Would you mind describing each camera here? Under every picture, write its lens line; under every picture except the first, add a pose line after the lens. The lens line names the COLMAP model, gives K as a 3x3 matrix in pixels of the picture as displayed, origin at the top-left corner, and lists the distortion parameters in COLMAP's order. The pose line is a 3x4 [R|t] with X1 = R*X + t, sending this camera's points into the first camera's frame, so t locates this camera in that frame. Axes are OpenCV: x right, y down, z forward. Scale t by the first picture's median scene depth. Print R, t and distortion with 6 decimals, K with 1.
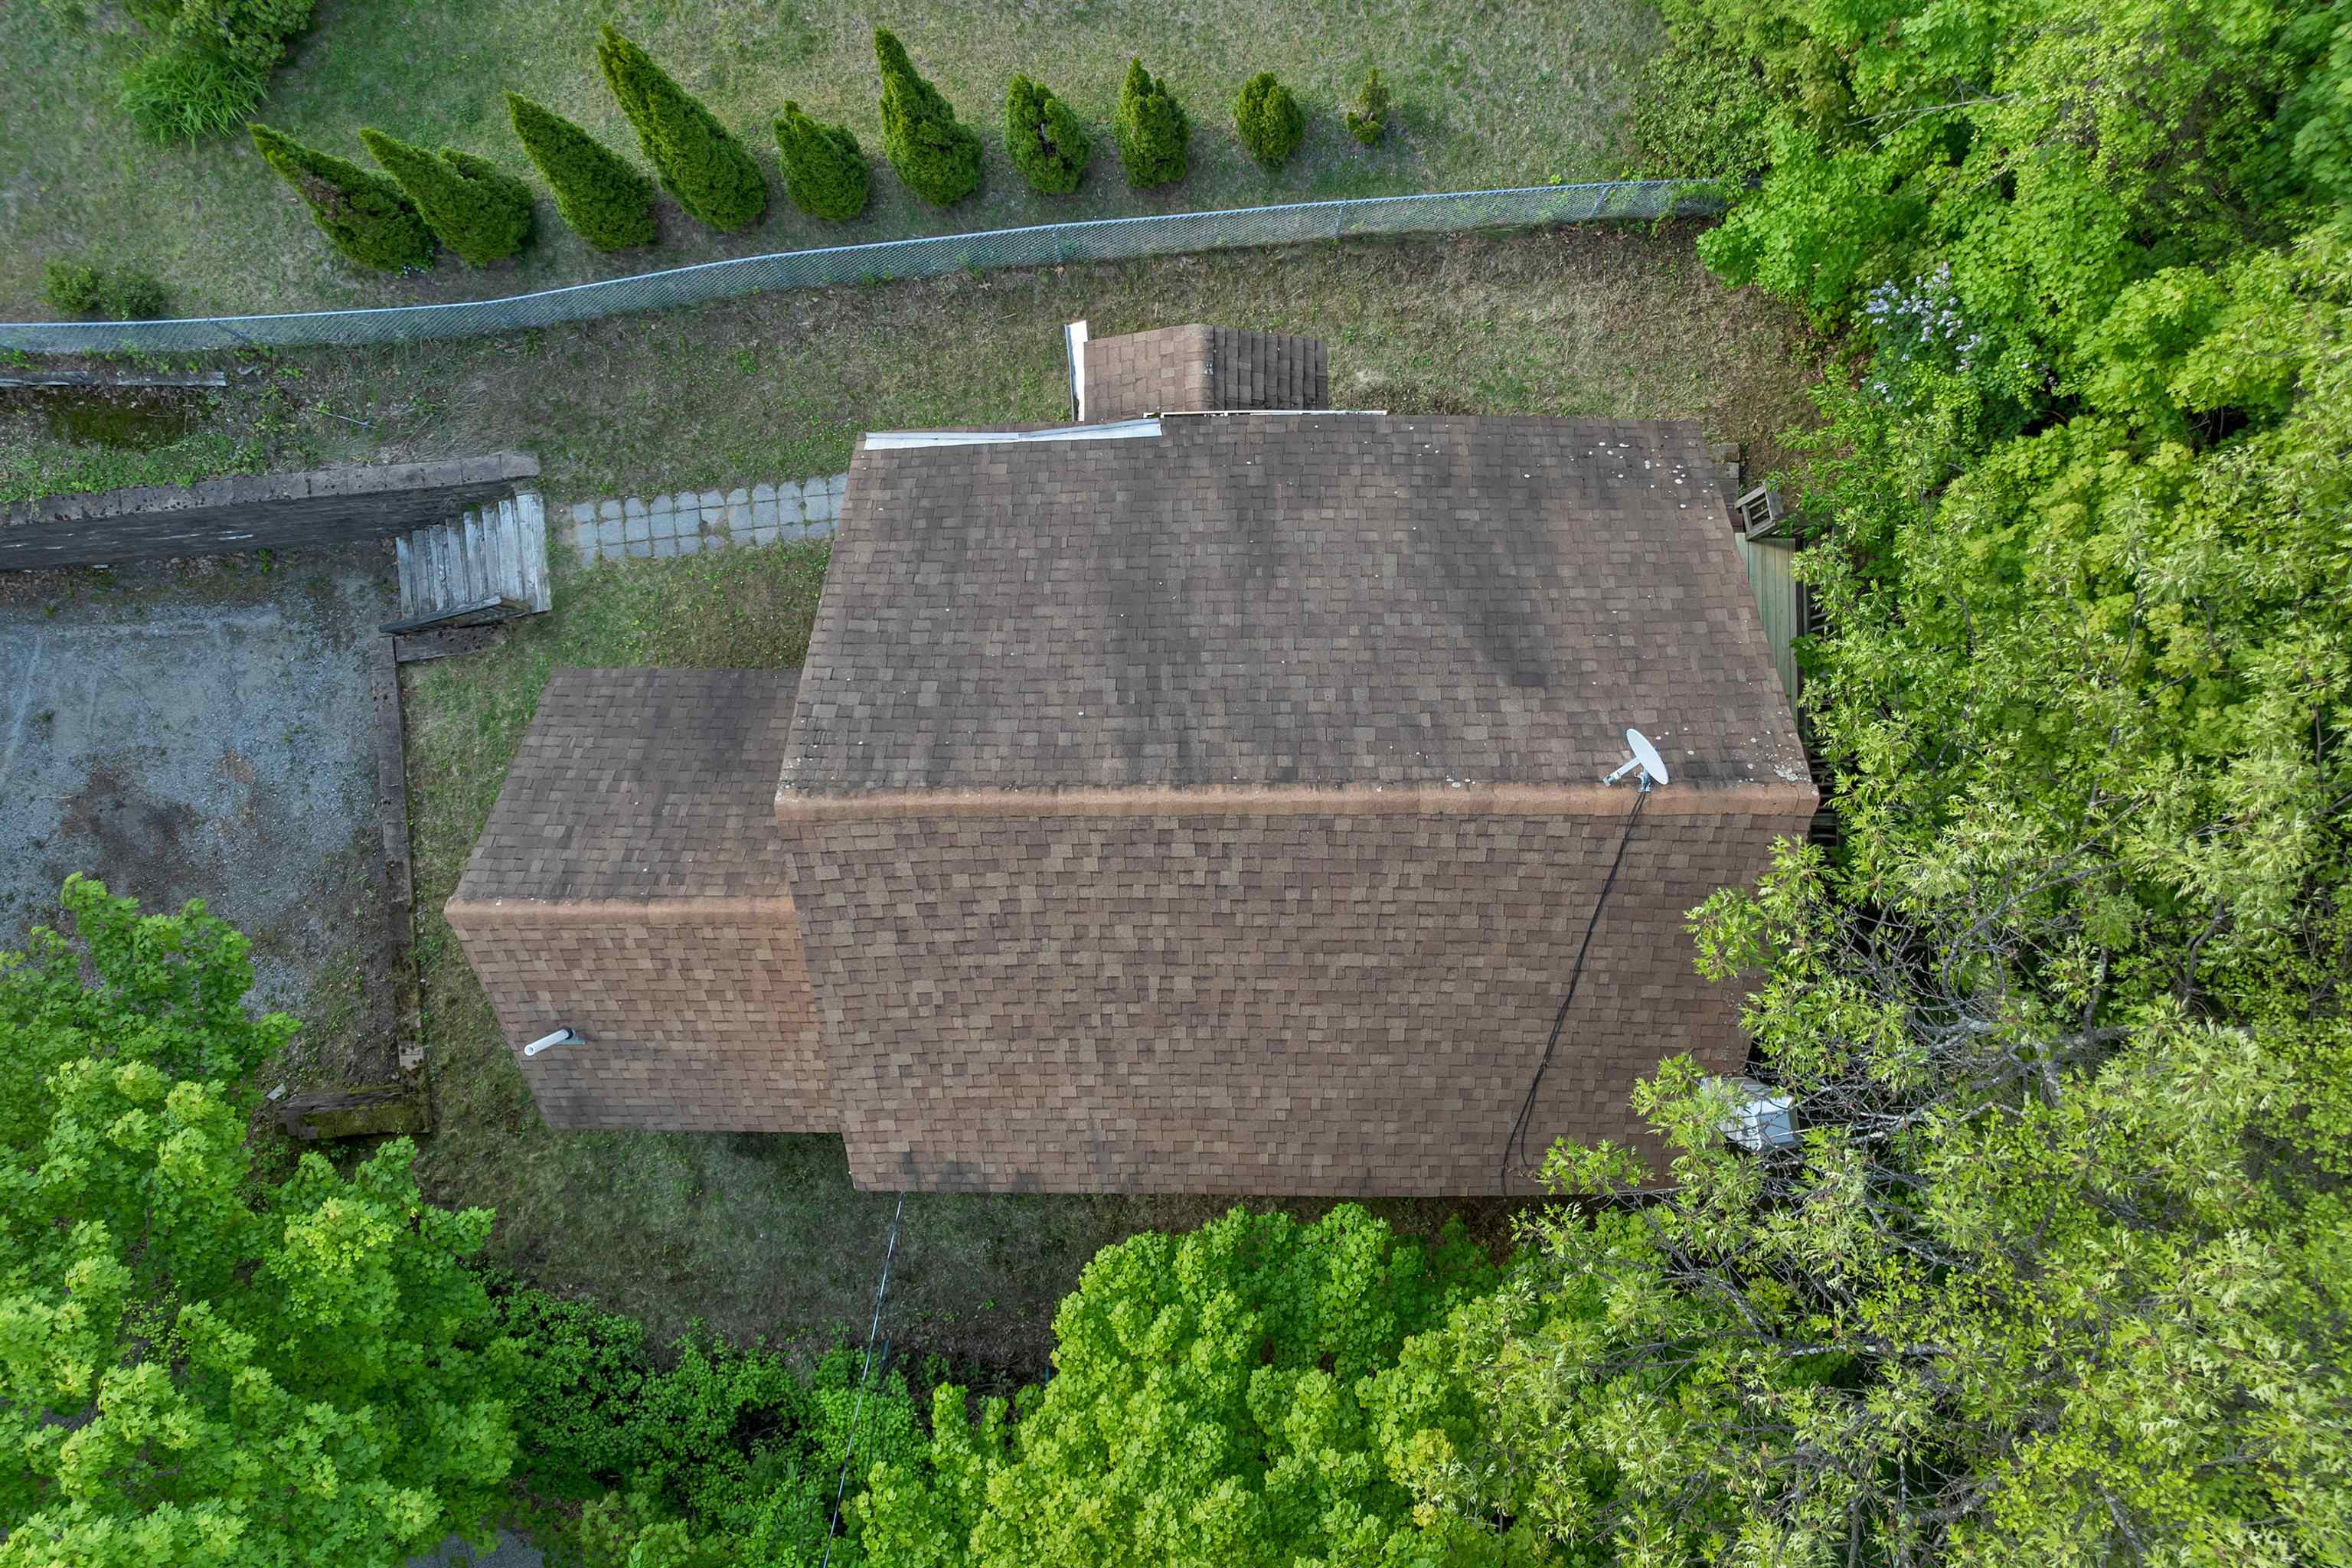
lens RADIAL K [[1713.5, 0, 1176.6], [0, 1713.5, 783.1], [0, 0, 1]] dist [-0.058217, 0.029679]
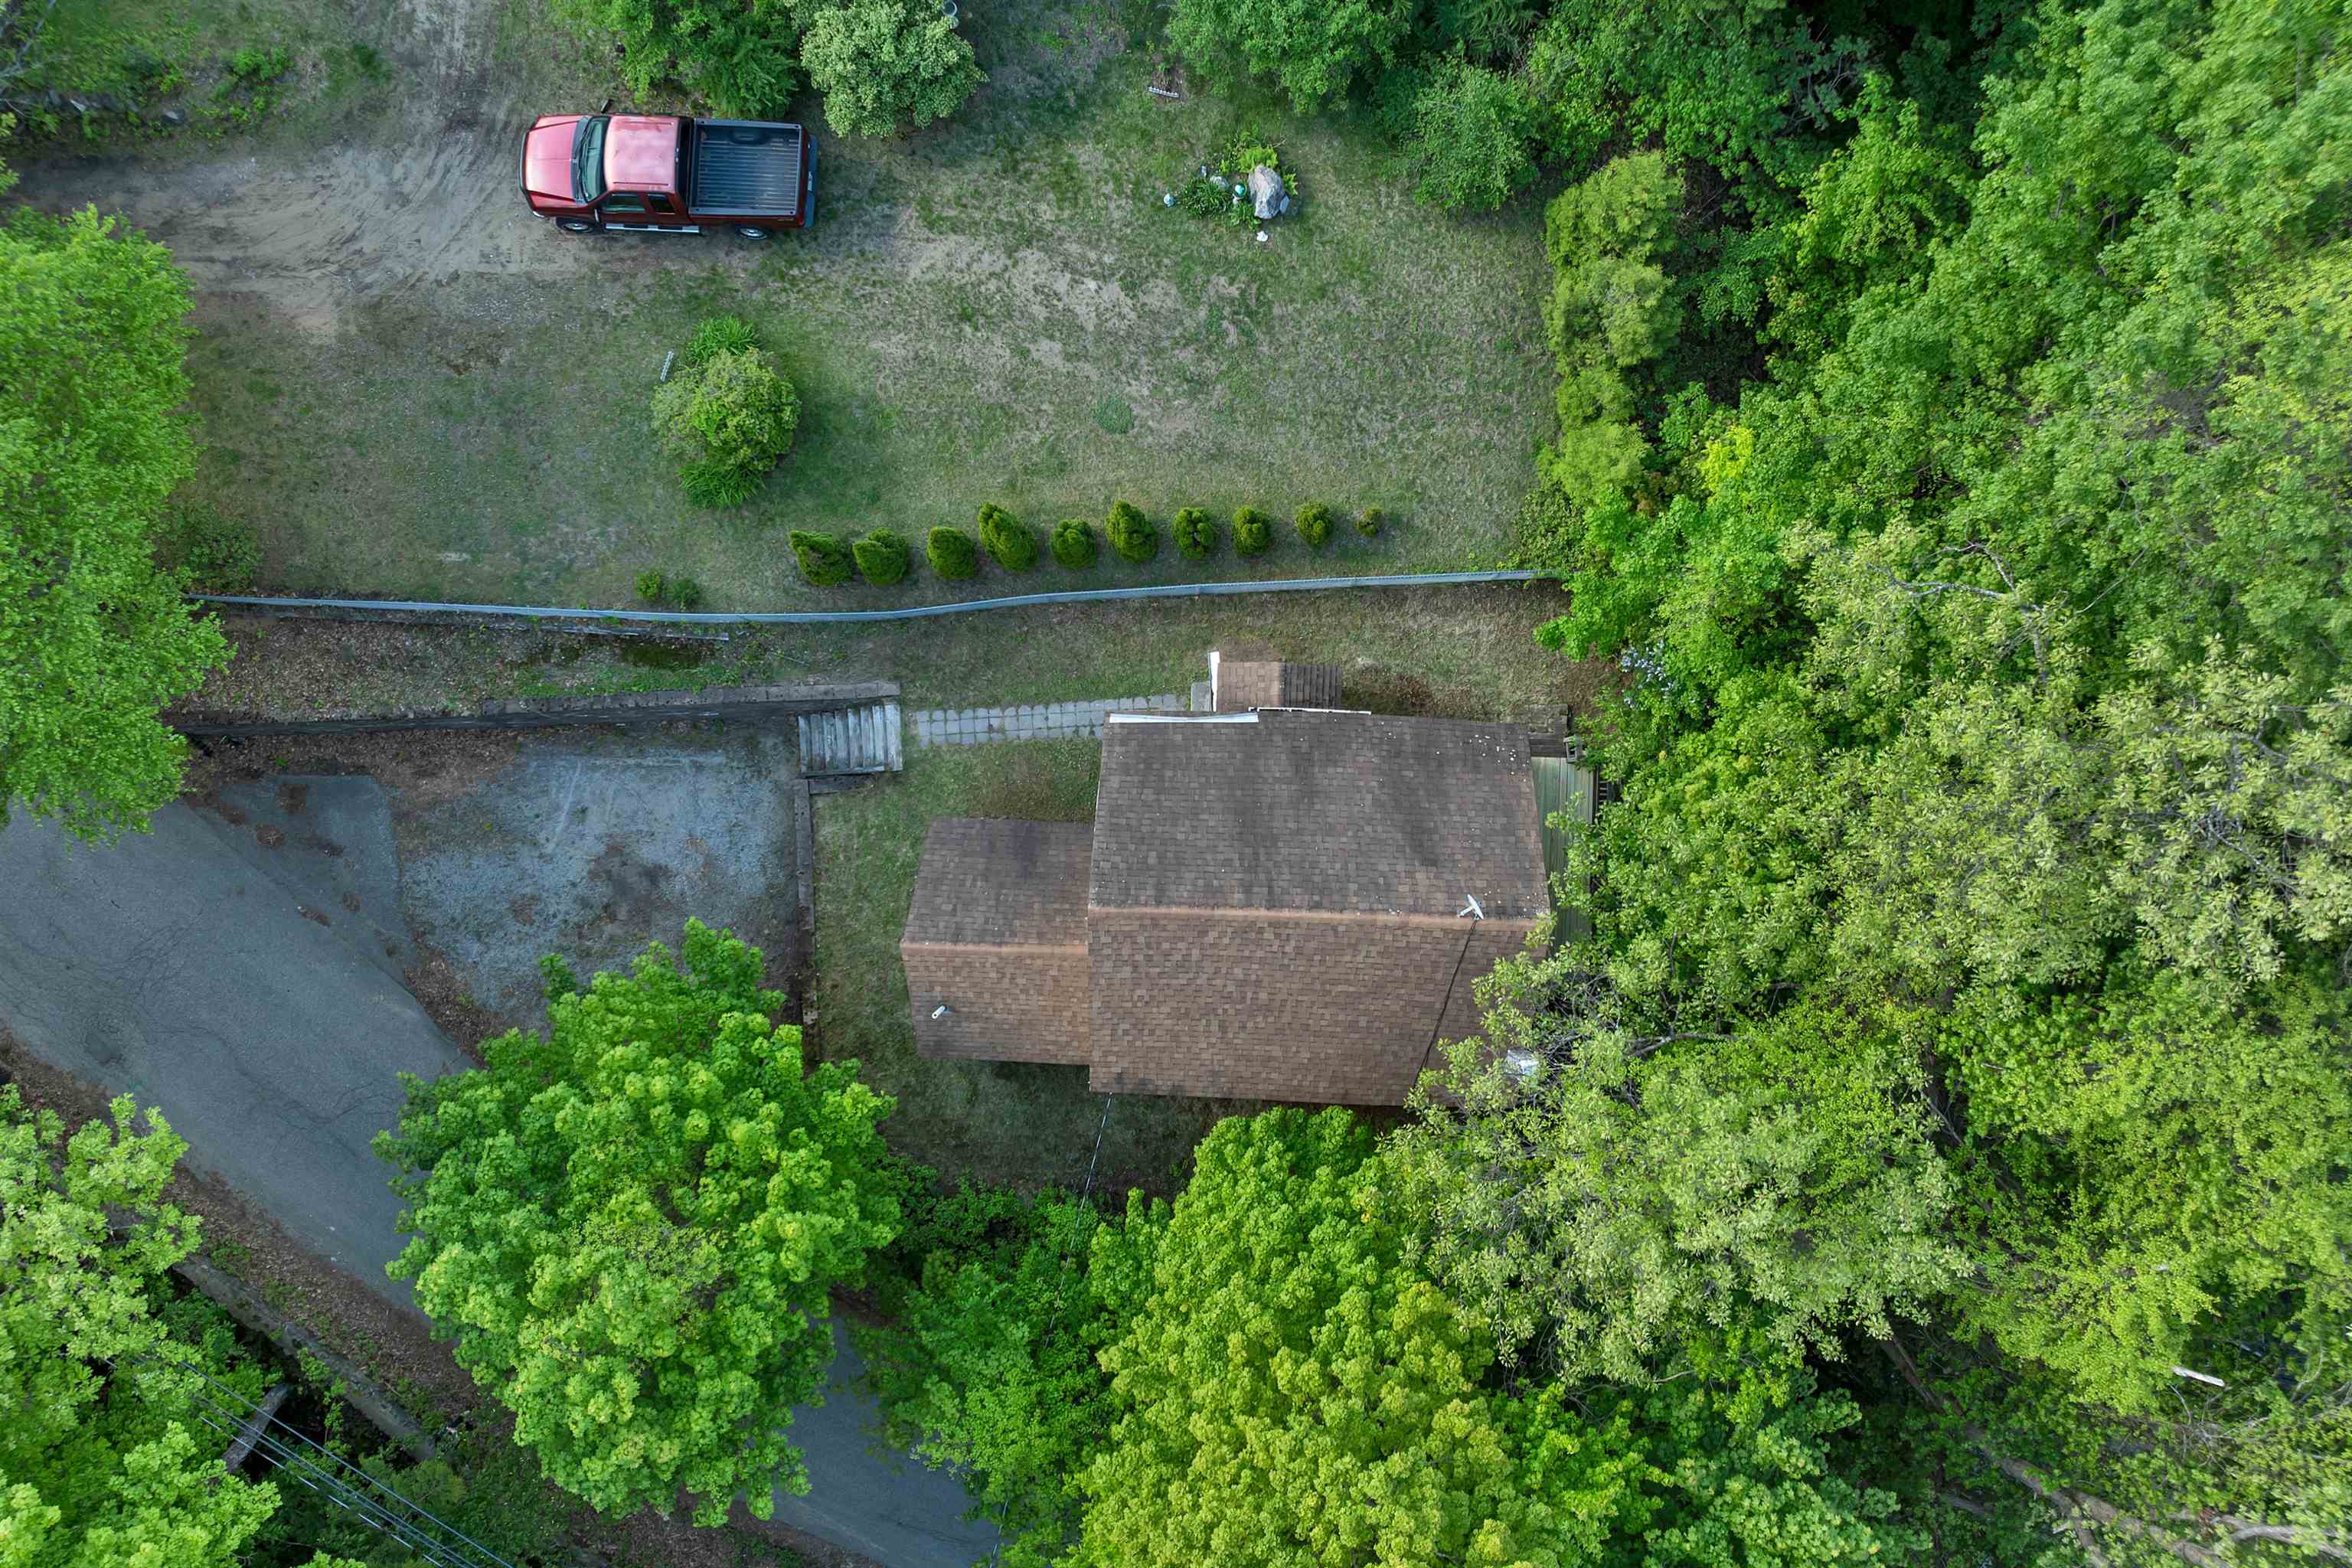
lens RADIAL K [[1713.5, 0, 1165.0], [0, 1713.5, 783.1], [0, 0, 1]] dist [-0.058217, 0.029679]
pose [[0.999264, 0.038360, -0.000762, -0.114633], [-0.038353, 0.999237, 0.007420, -0.142751], [0.001046, -0.007386, 0.999972, -1.015387]]
